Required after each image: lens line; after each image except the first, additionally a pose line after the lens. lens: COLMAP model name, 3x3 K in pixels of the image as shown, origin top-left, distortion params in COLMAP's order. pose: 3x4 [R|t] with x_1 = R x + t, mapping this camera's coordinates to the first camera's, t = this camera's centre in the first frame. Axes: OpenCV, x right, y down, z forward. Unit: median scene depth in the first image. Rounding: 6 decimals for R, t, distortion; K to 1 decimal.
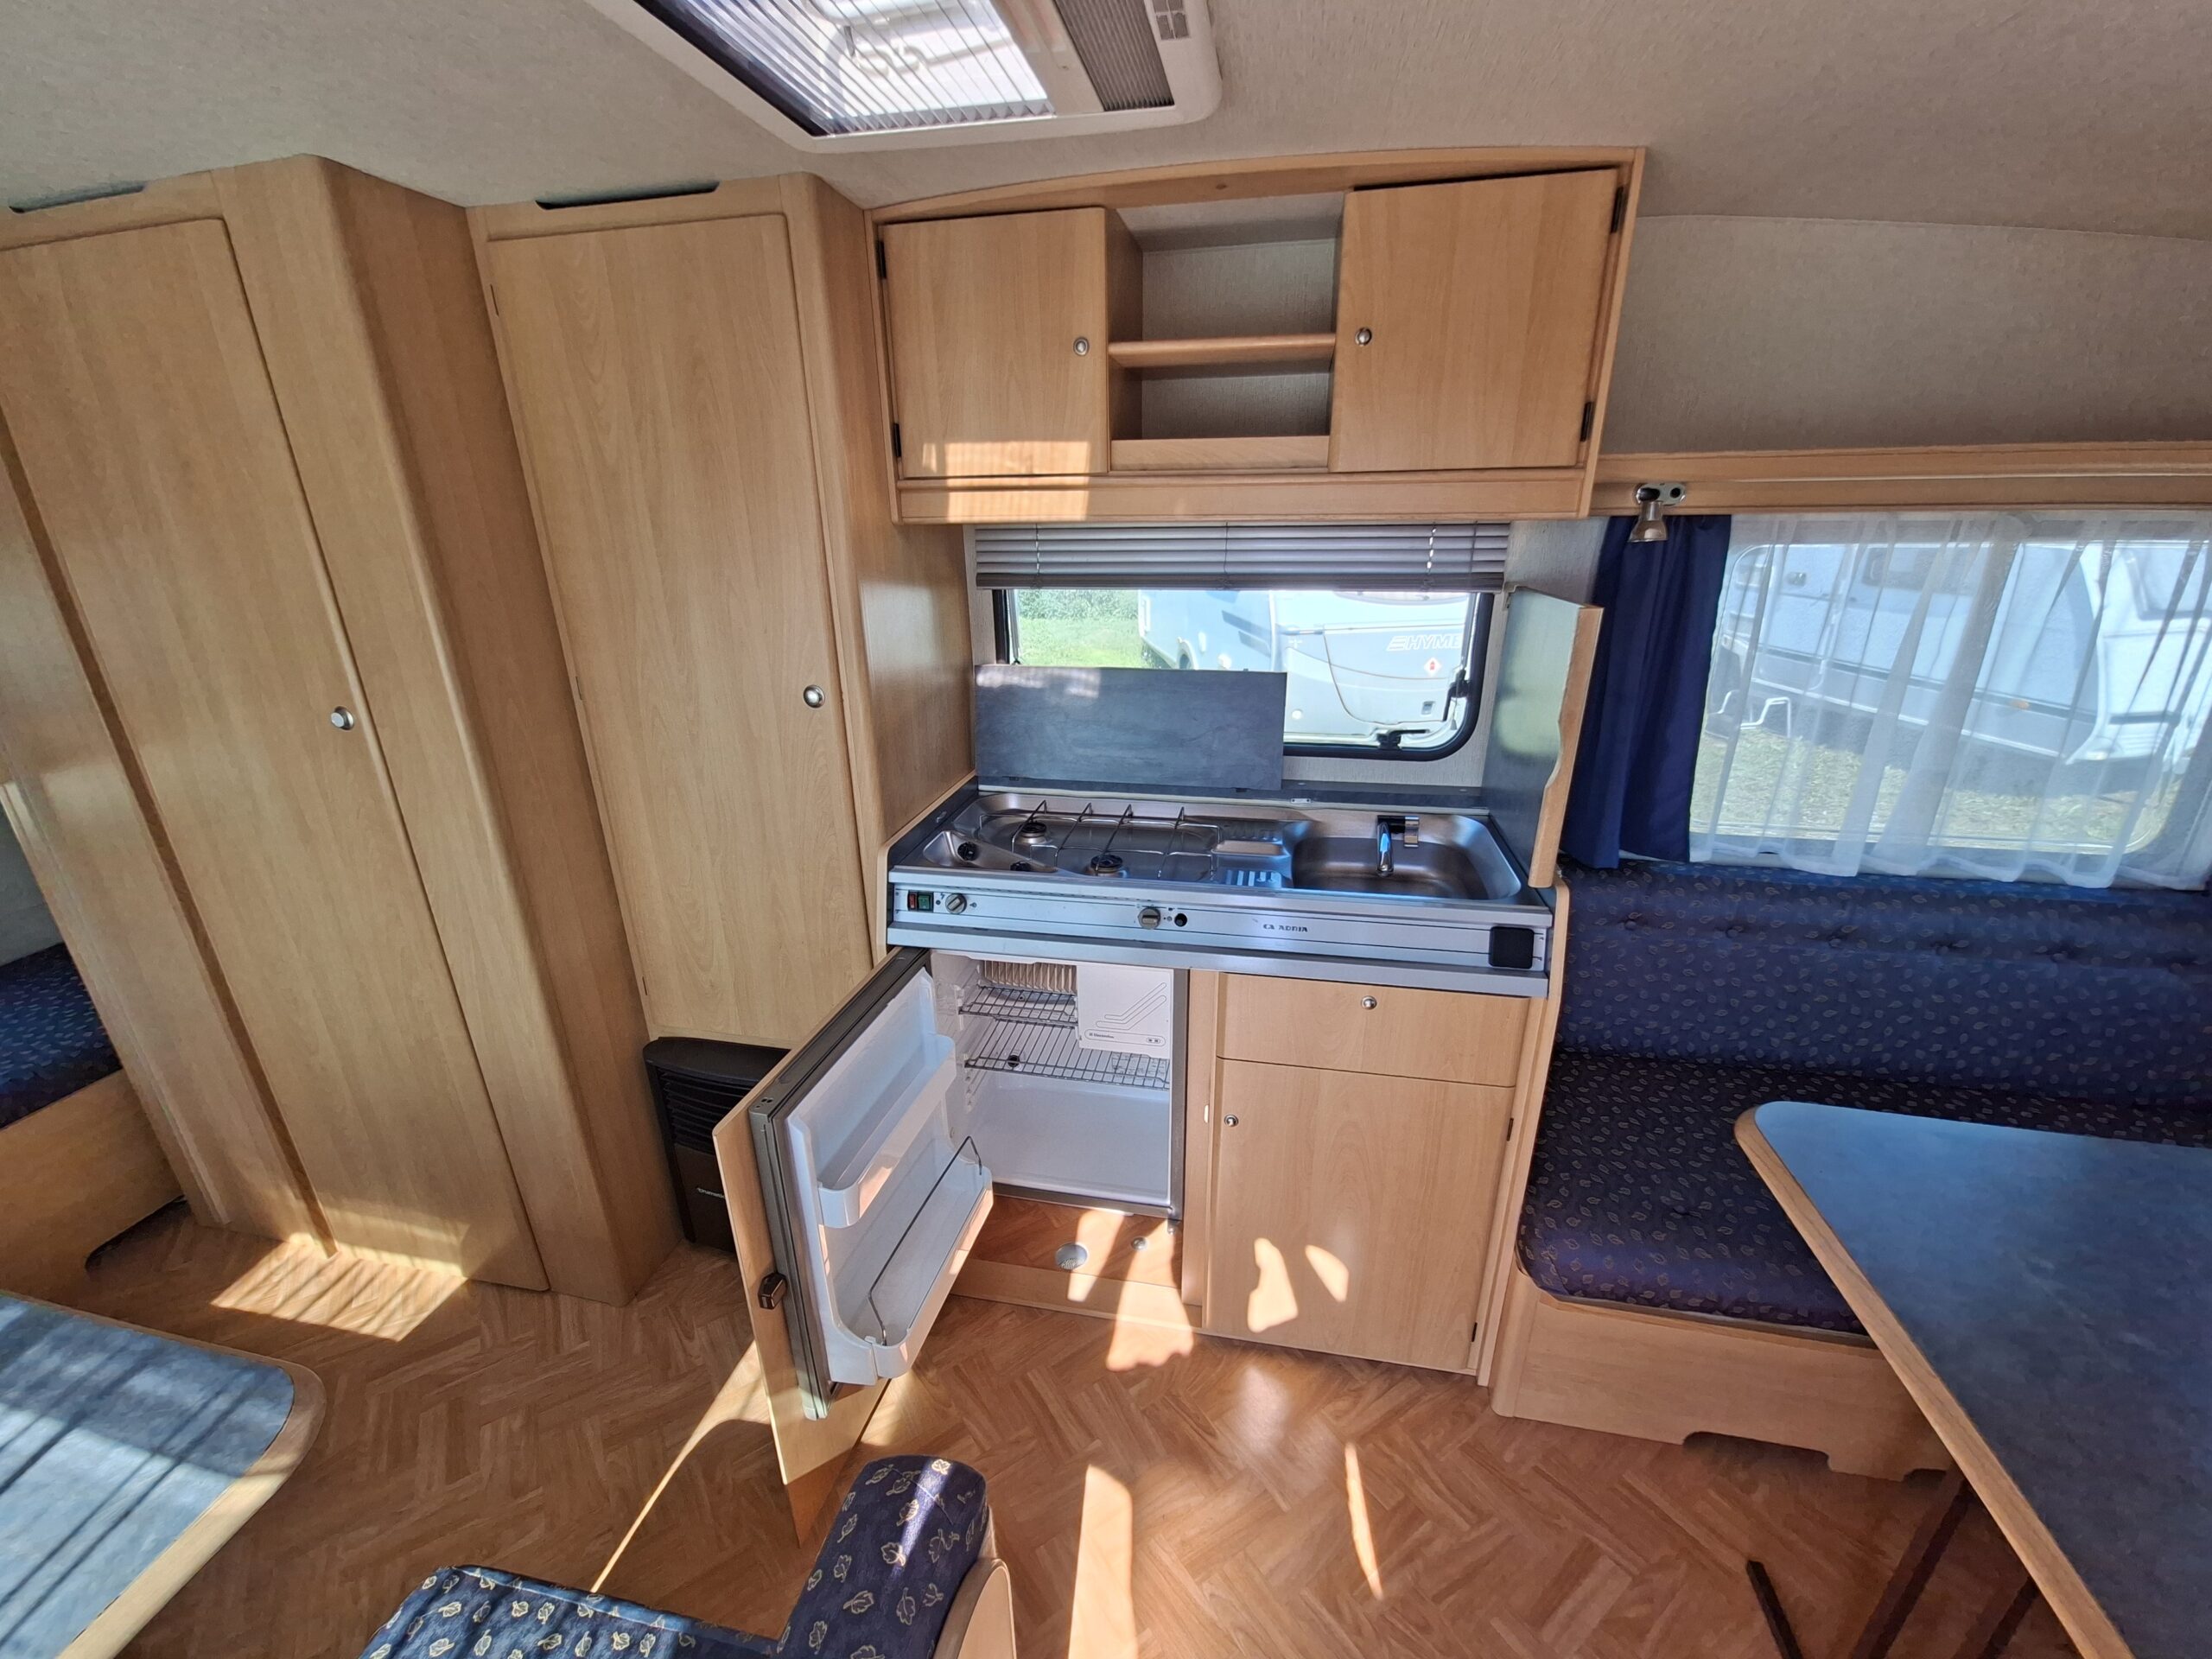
lens RADIAL K [[881.7, 0, 1101.7], [0, 881.7, 826.6], [0, 0, 1]] dist [-0.007097, -0.000165]
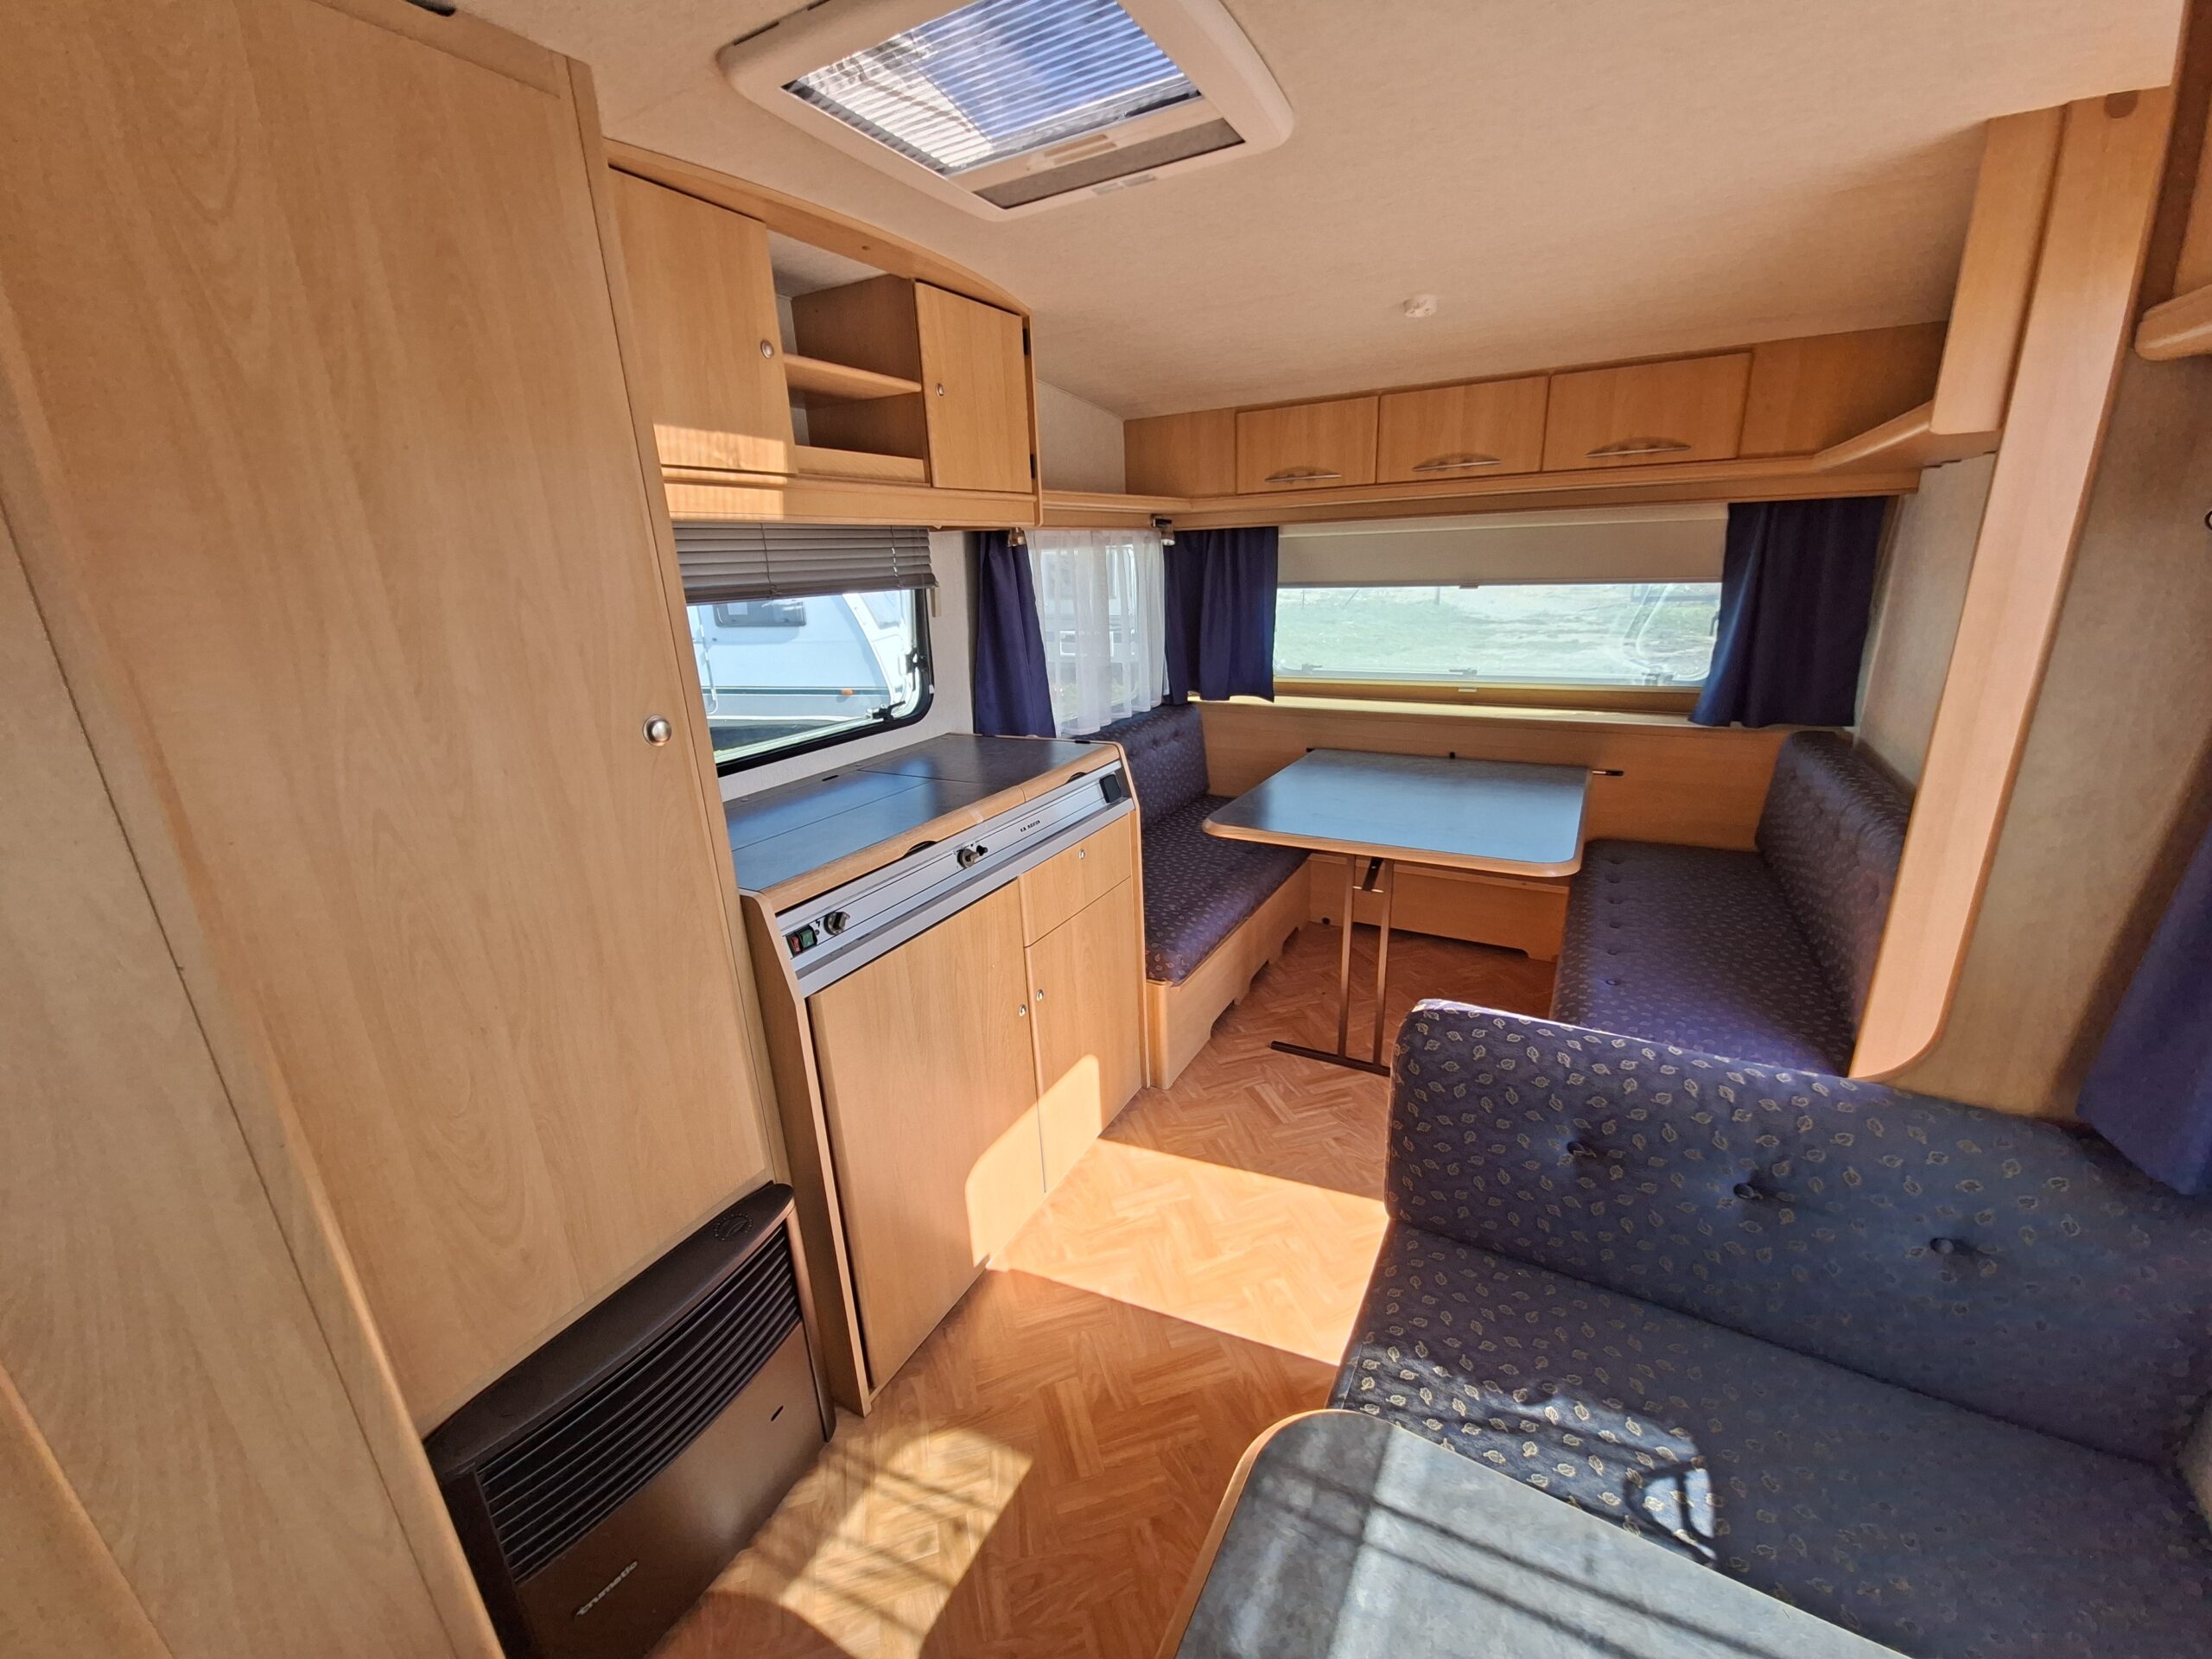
lens RADIAL K [[880.5, 0, 1106.0], [0, 880.5, 829.5], [0, 0, 1]] dist [-0.002437, -0.000392]
pose [[0.306531, -0.281656, 0.909235, -0.938453], [0.358638, 0.918998, 0.163773, -0.055236], [-0.881713, 0.275885, 0.382714, 0.393796]]
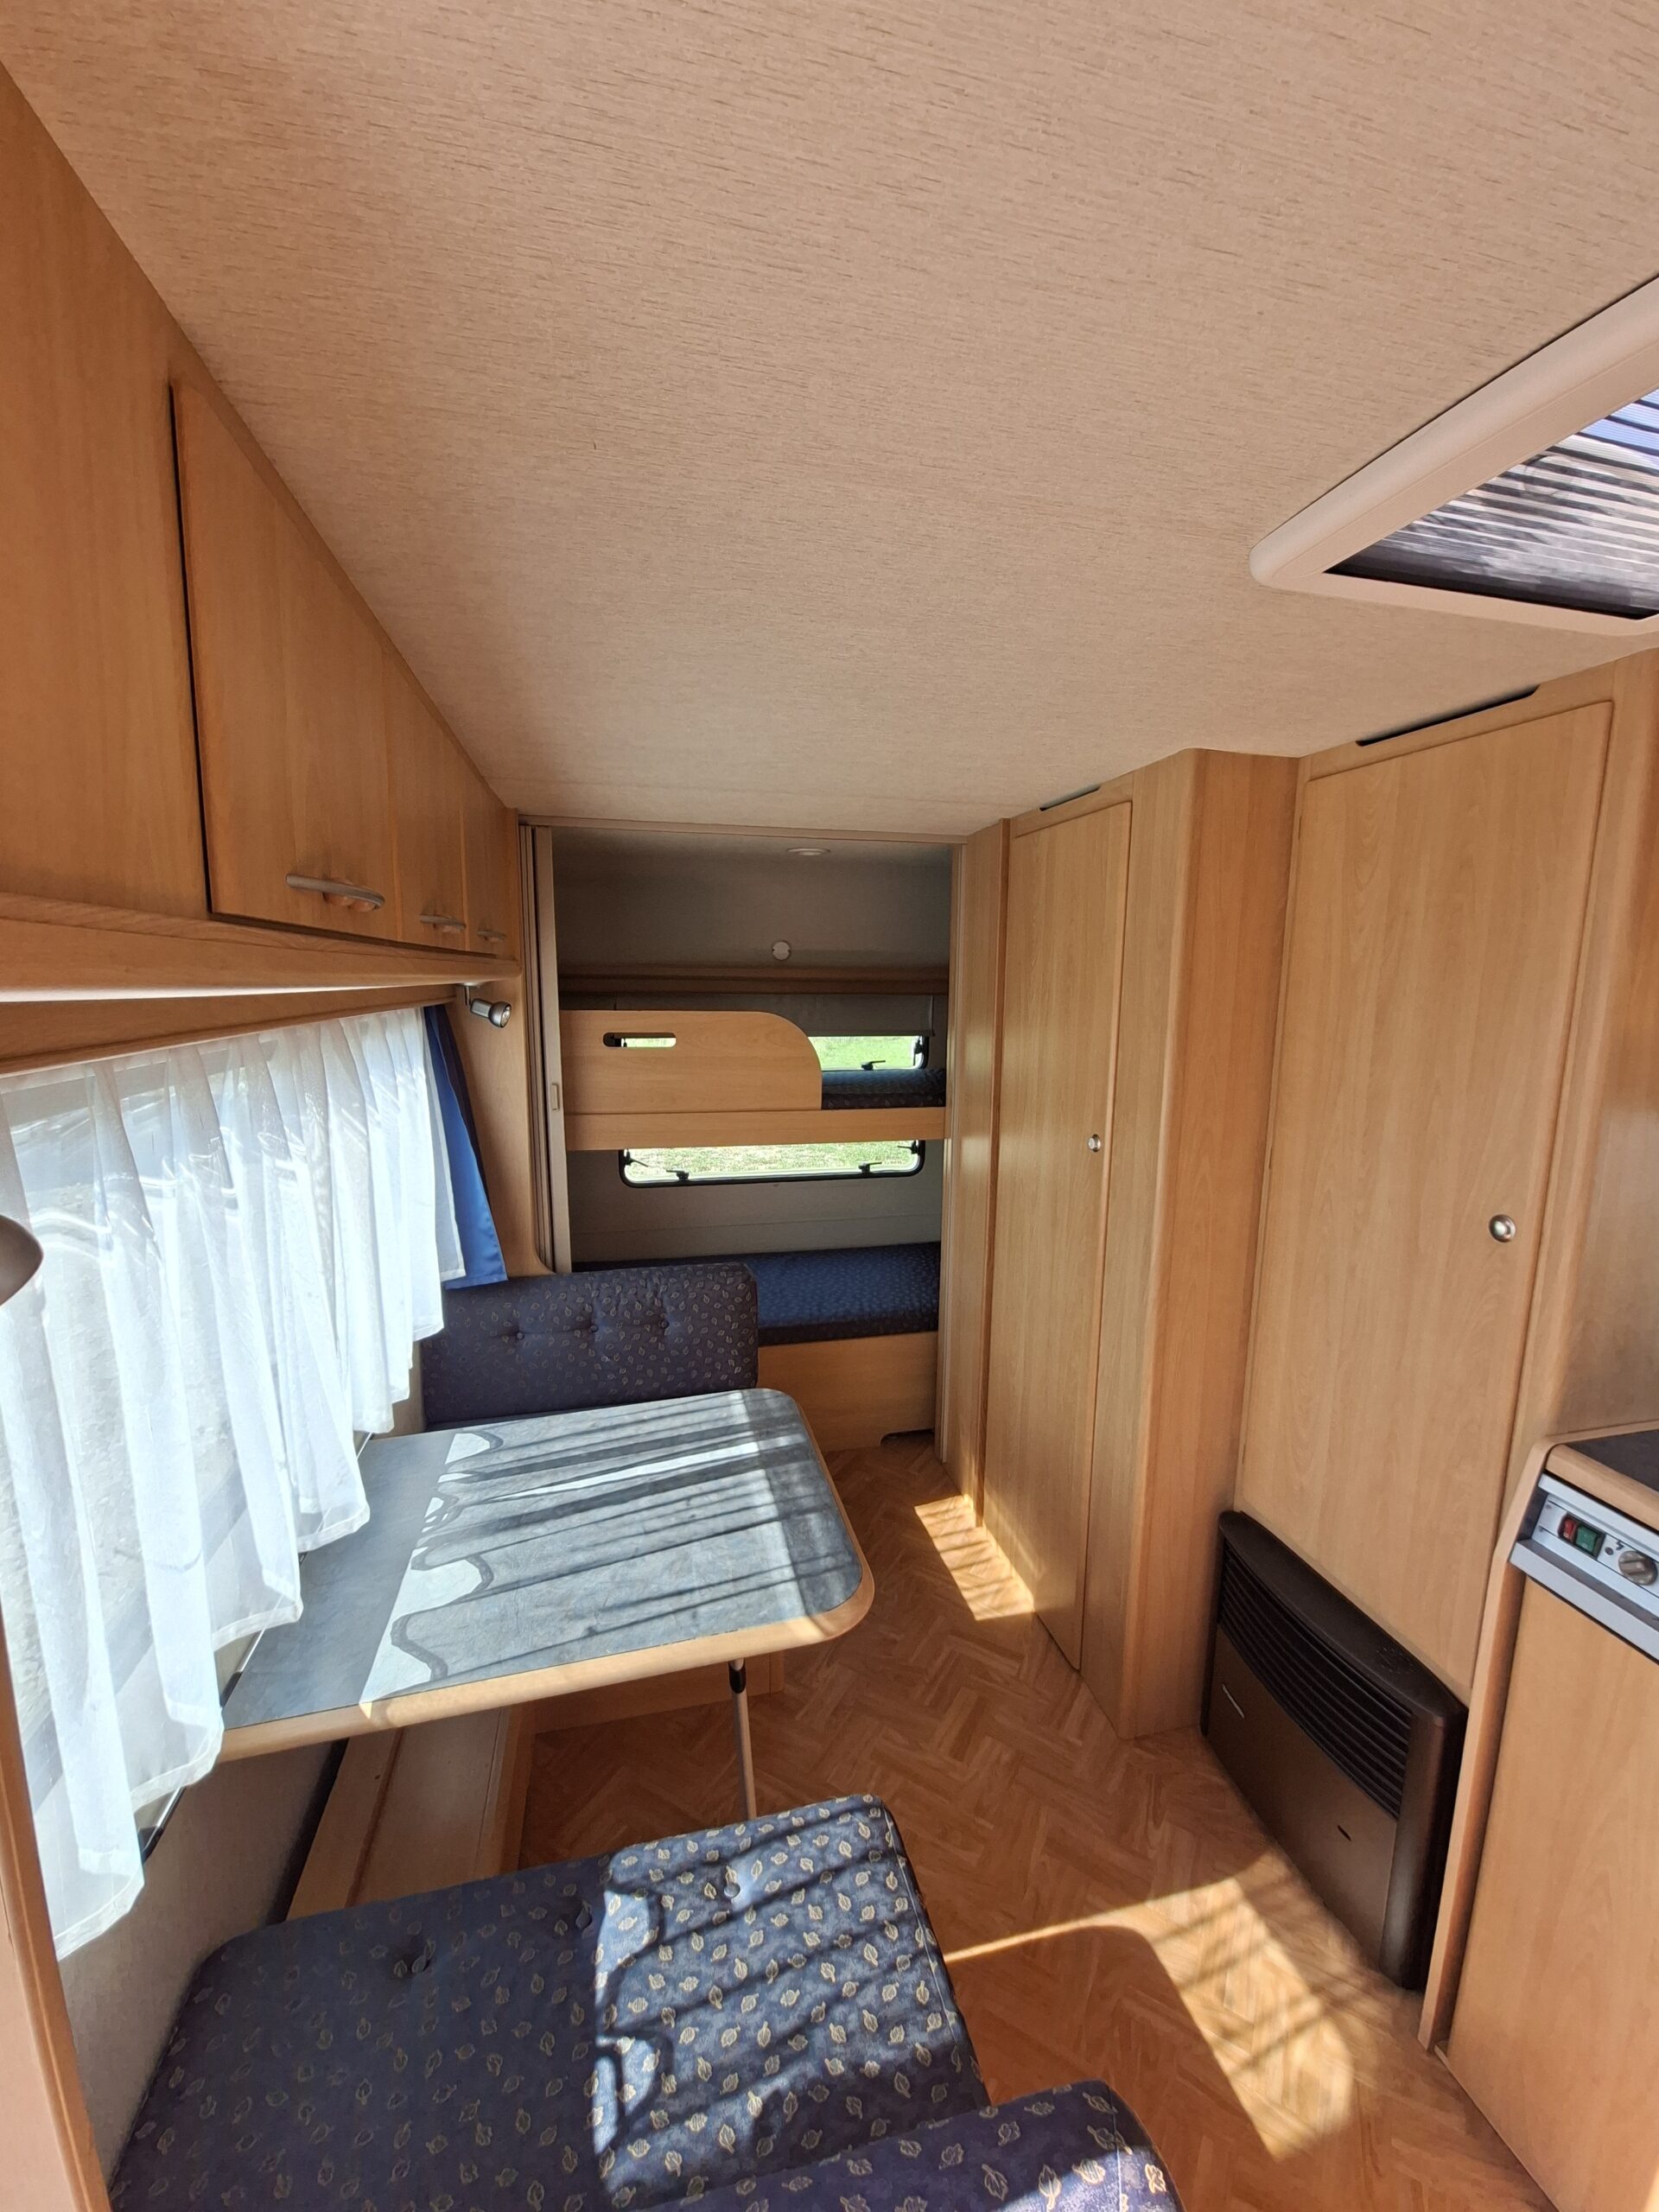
lens RADIAL K [[880.5, 0, 833.2], [0, 880.5, 1109.4], [0, 0, 1]] dist [-0.002437, -0.000392]
pose [[0.426837, 0.159777, -0.890102, 0.128114], [-0.327421, 0.944795, 0.012583, -0.058005], [0.842974, 0.286067, 0.455588, 0.053785]]
